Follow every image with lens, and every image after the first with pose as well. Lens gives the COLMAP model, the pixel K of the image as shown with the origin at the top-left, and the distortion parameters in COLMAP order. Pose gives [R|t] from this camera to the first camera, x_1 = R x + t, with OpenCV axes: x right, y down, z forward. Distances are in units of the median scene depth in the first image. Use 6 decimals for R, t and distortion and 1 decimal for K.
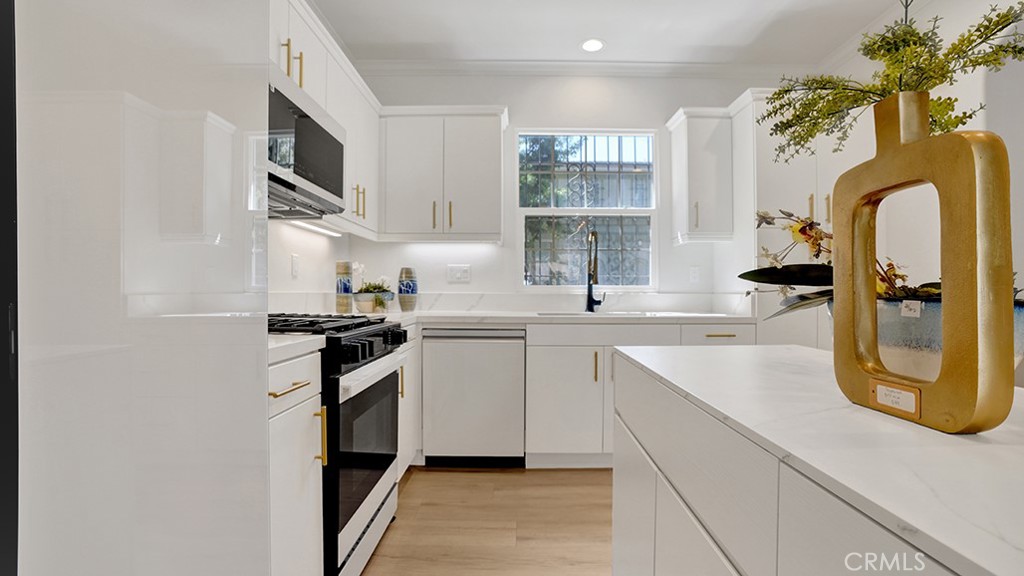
lens RADIAL K [[492.7, 0, 511.6], [0, 492.7, 286.0], [0, 0, 1]] dist [-0.062985, 0.031033]
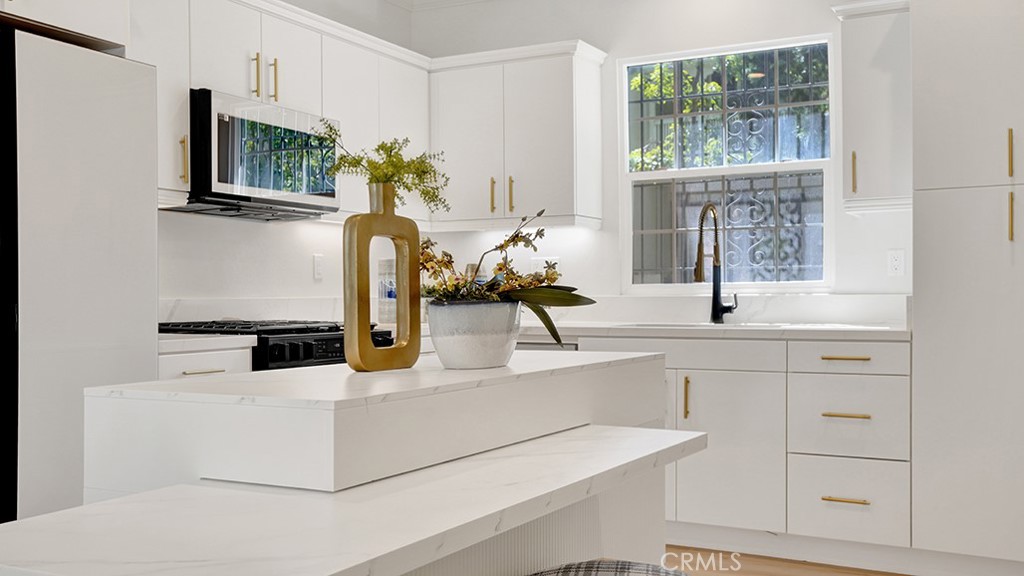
lens RADIAL K [[1067.8, 0, 512.0], [0, 1067.8, 288.0], [0, 0, 1]] dist [-0.007395, -0.002813]
pose [[0.881528, -0.010545, -0.472013, 0.642904], [0.015713, 0.999852, 0.007009, -0.010387], [0.471870, -0.013595, 0.881564, -0.450369]]
